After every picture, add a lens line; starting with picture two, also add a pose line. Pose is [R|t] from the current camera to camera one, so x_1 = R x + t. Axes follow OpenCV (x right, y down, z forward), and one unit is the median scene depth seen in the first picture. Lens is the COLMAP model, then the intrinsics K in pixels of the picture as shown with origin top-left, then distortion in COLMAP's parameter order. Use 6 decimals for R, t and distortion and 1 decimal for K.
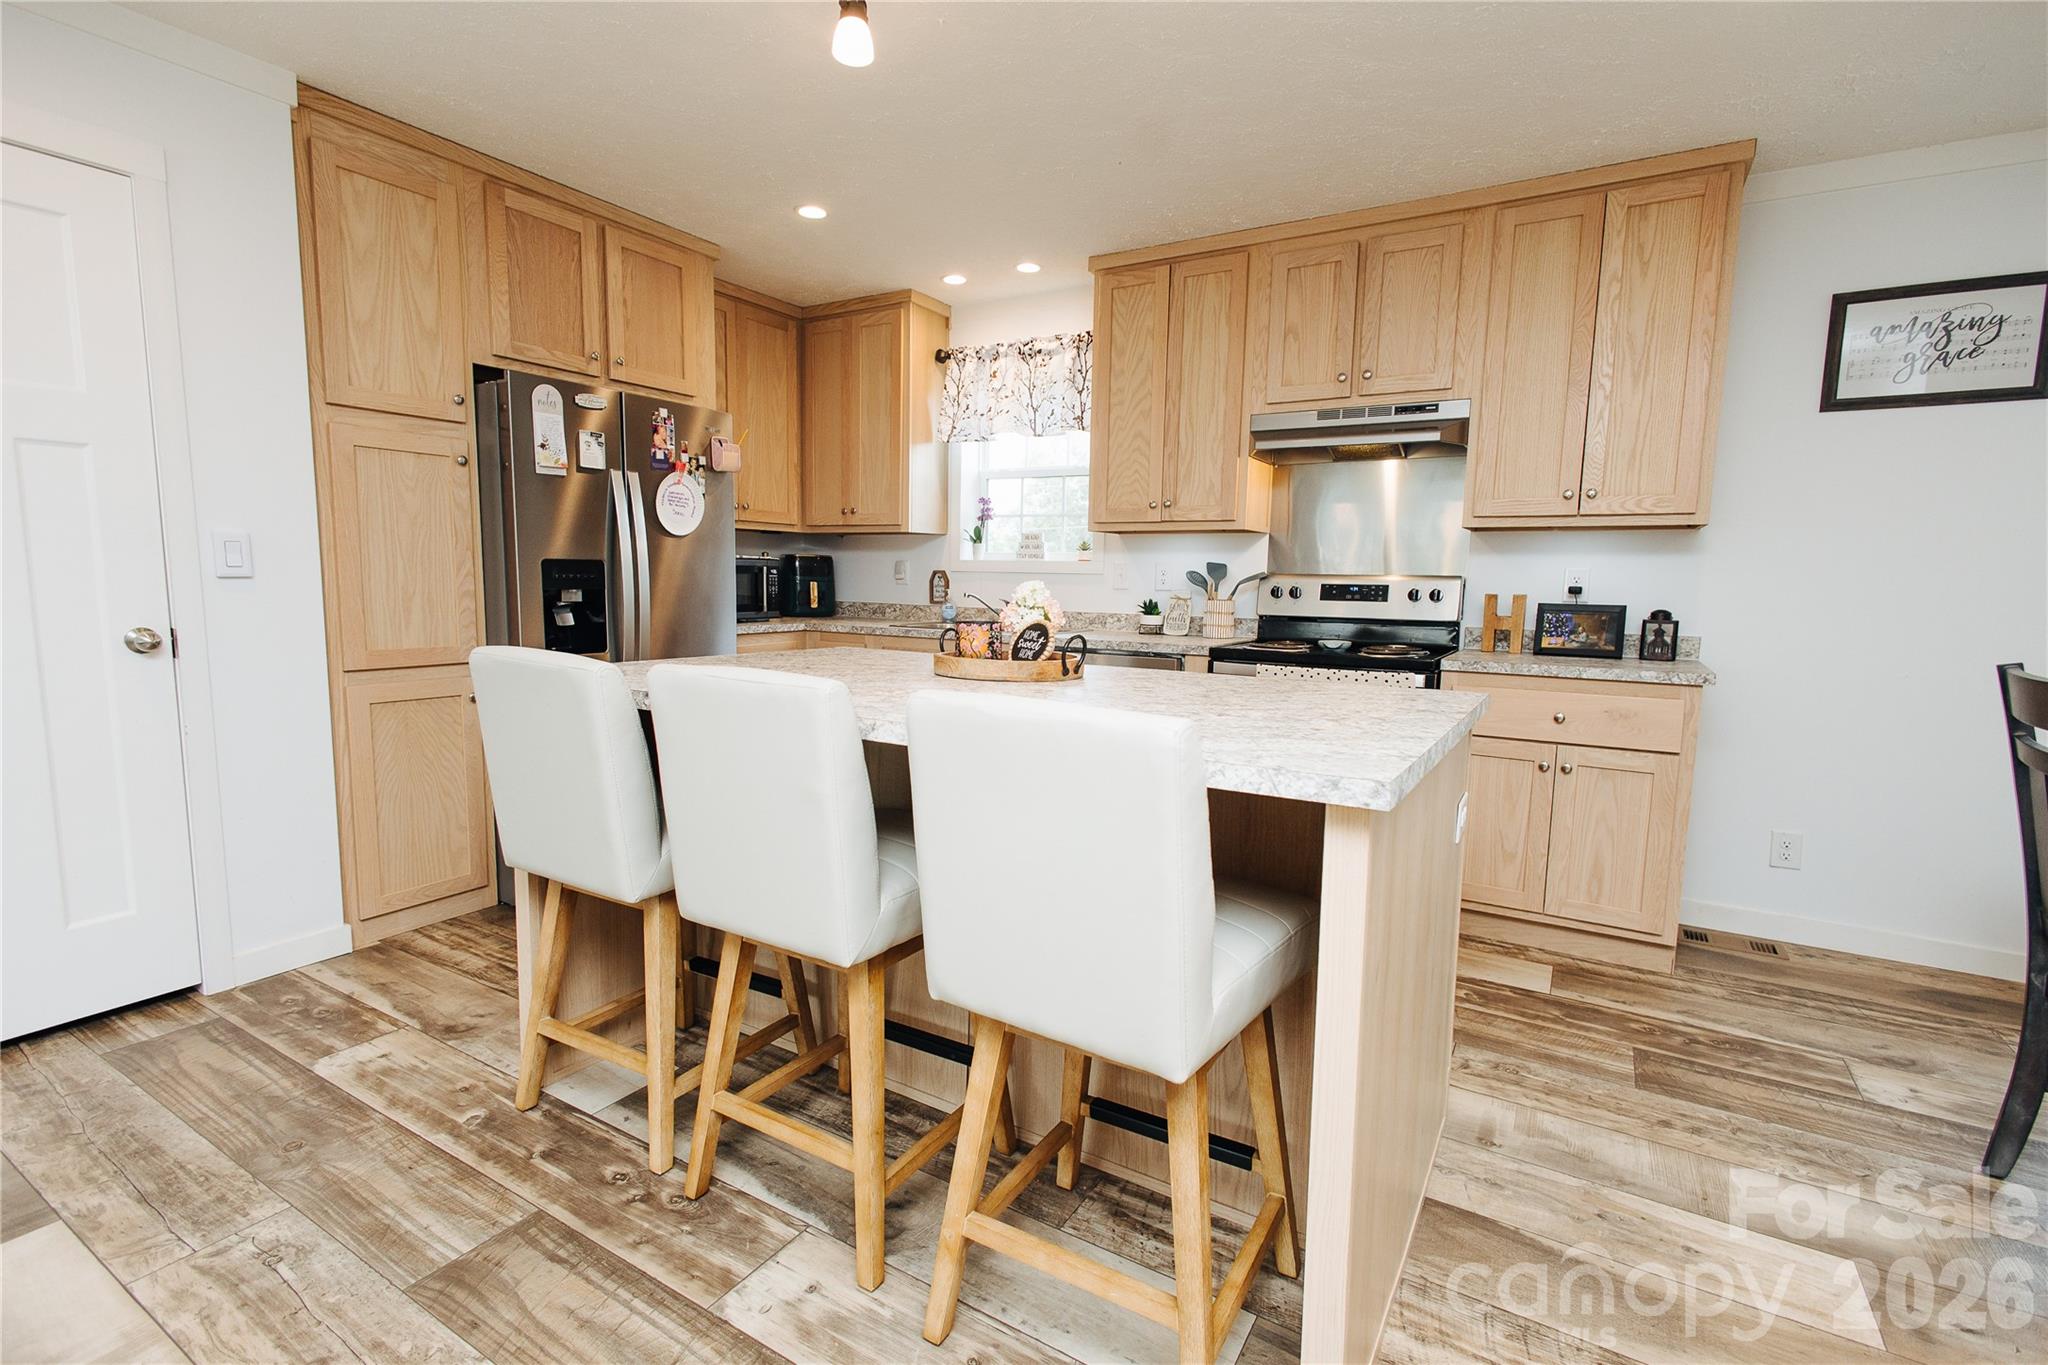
lens RADIAL K [[937.6, 0, 1029.0], [0, 937.6, 678.4], [0, 0, 1]] dist [0.011328, -0.001142]
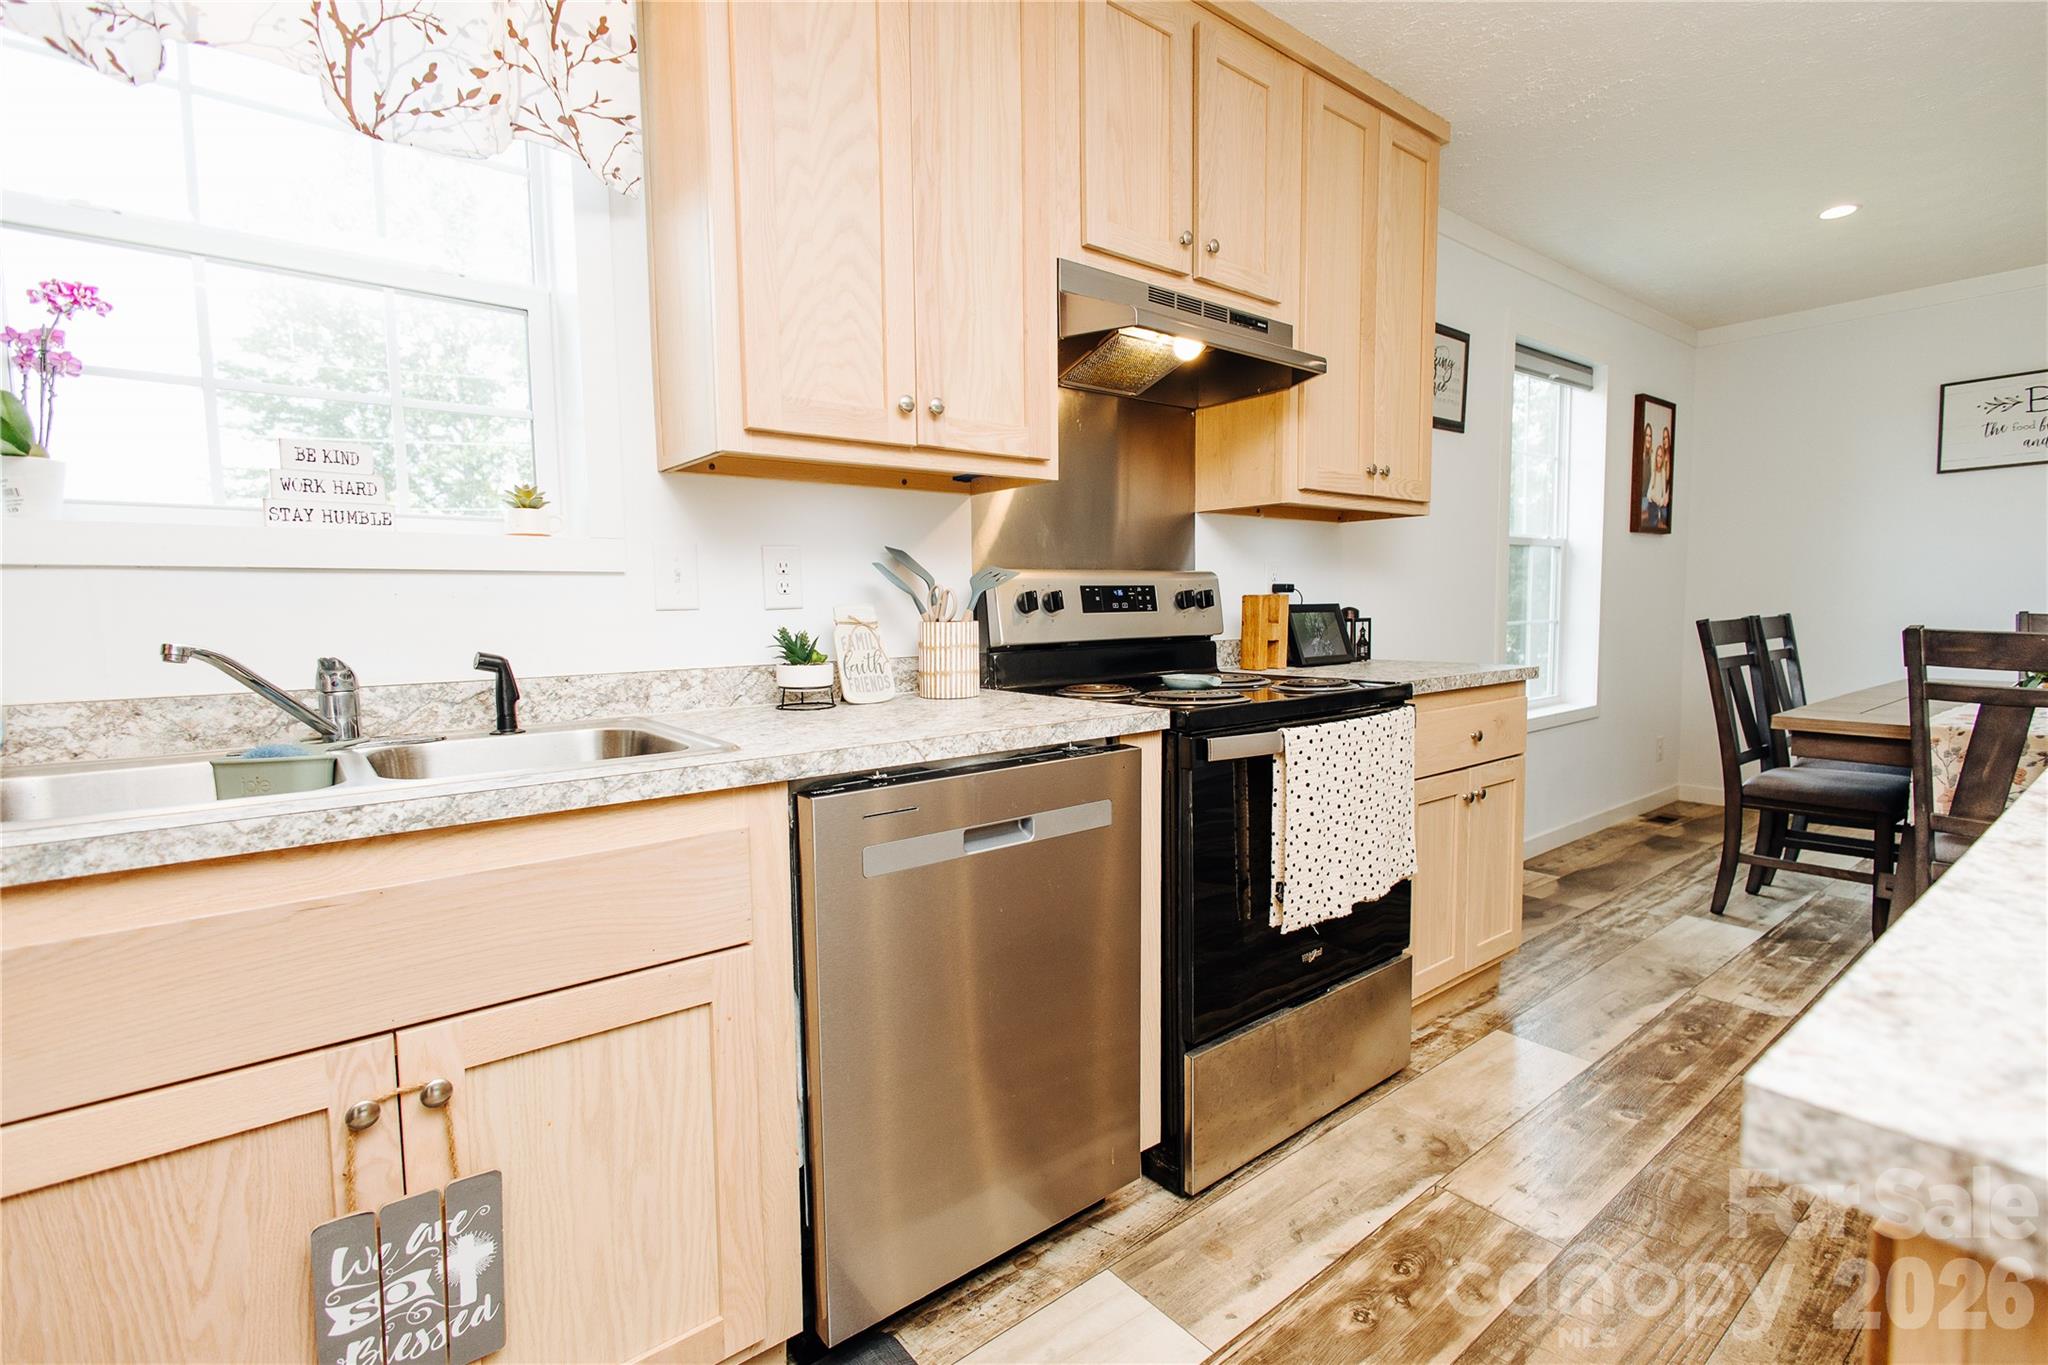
lens RADIAL K [[936.1, 0, 1024.3], [0, 936.1, 683.5], [0, 0, 1]] dist [0.013453, -0.004420]
pose [[0.349573, -0.102593, 0.931275, -0.338994], [0.122036, 0.990504, 0.063309, -0.104096], [-0.928927, 0.091519, 0.358773, 1.056507]]
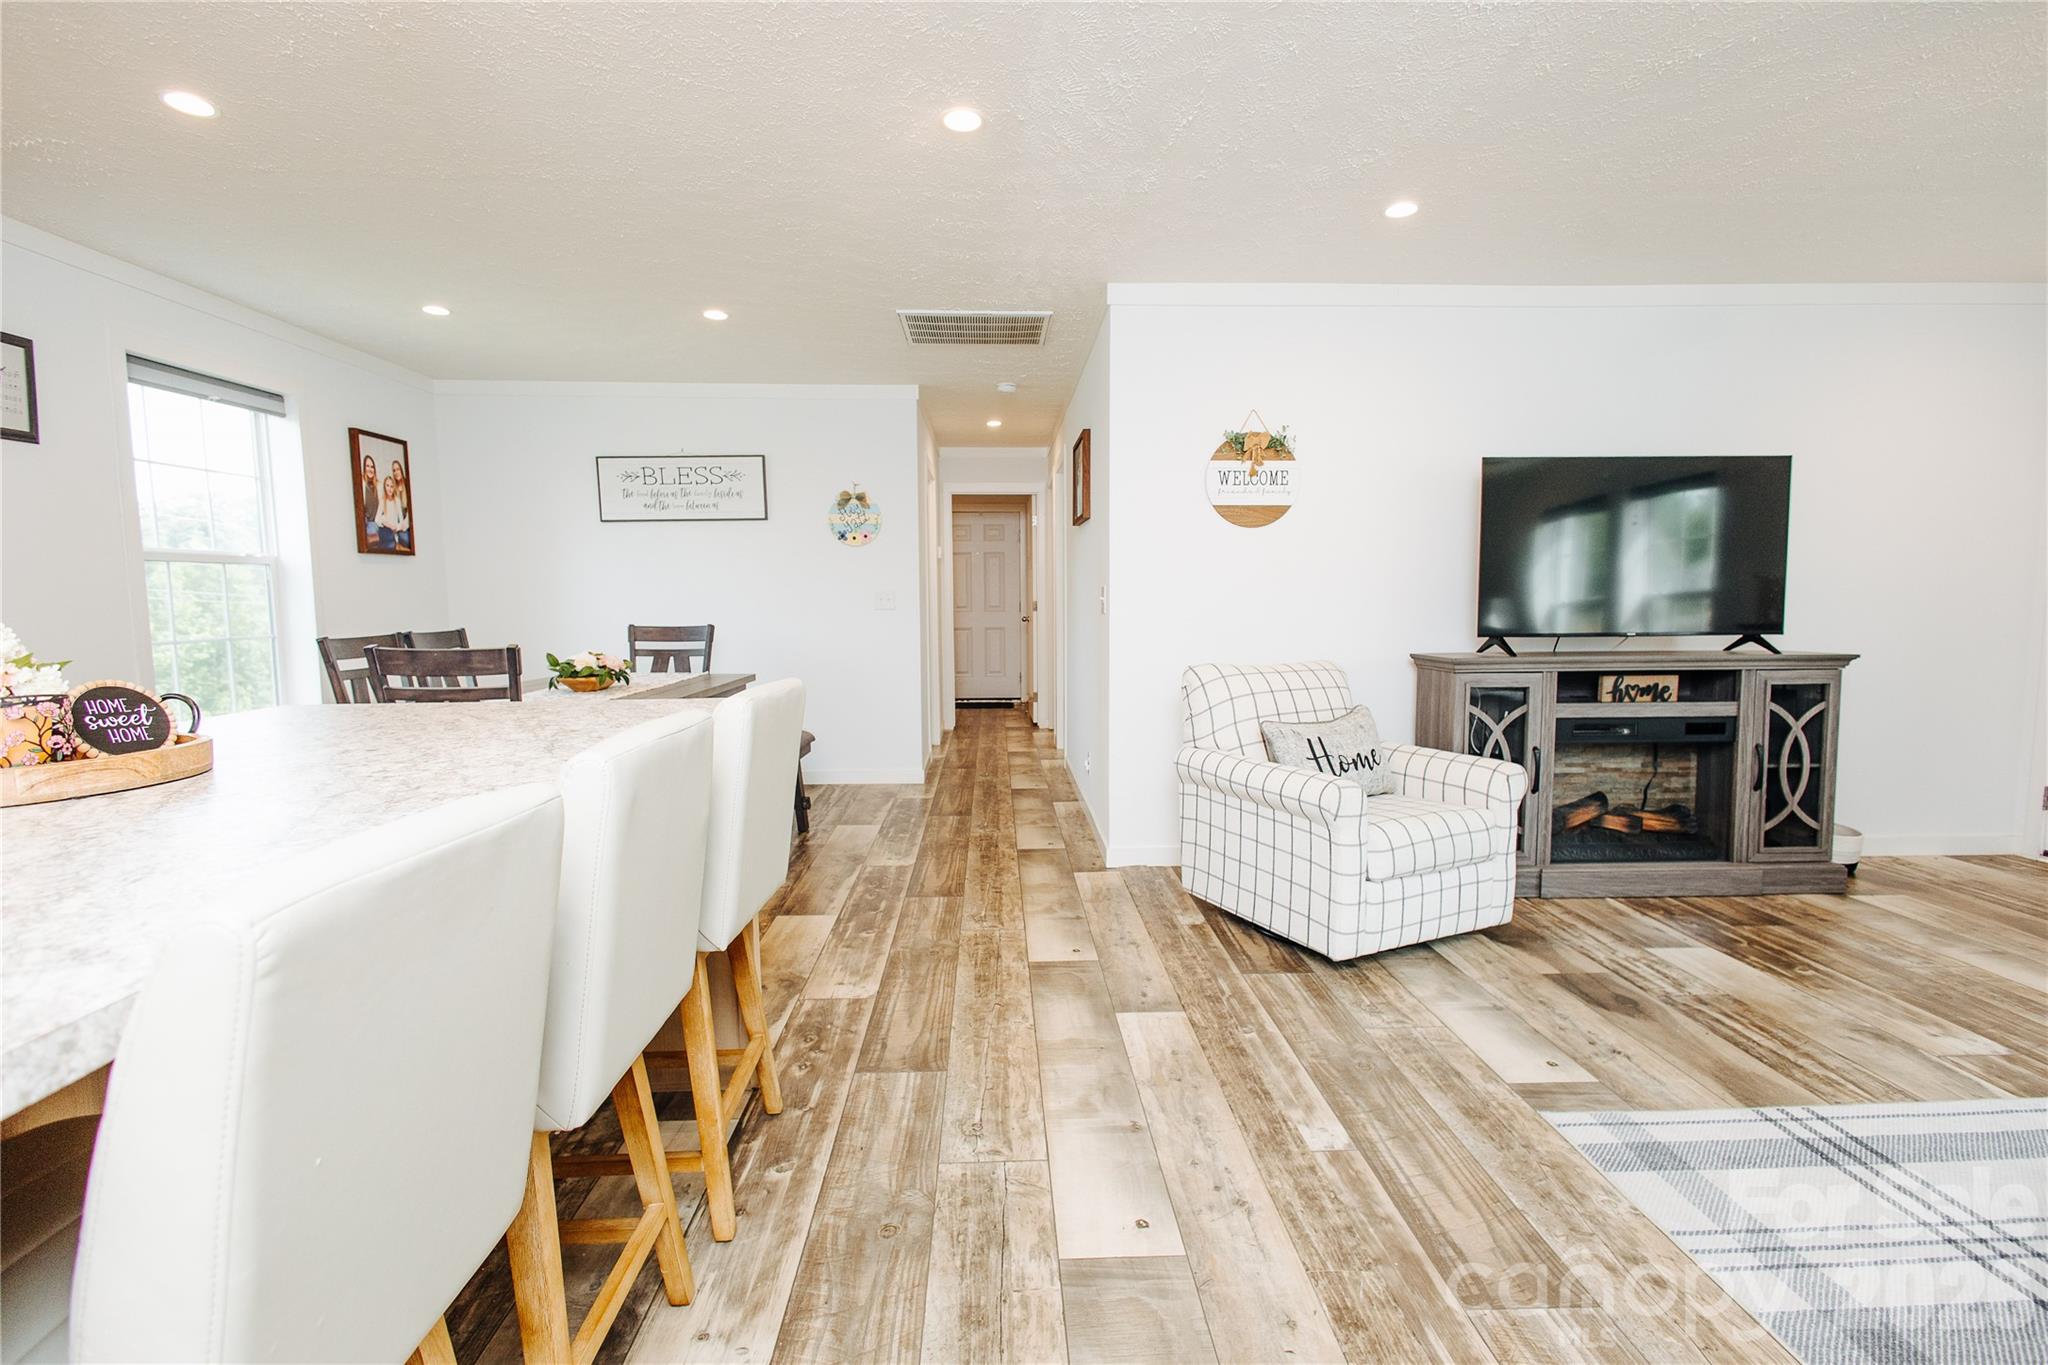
lens RADIAL K [[938.7, 0, 1024.0], [0, 938.7, 682.5], [0, 0, 1]] dist [0.012778, -0.002808]
pose [[-0.545920, -0.093736, 0.832577, -0.618345], [0.086160, 0.982173, 0.167073, -0.083281], [-0.833395, 0.162943, -0.528112, 0.597180]]
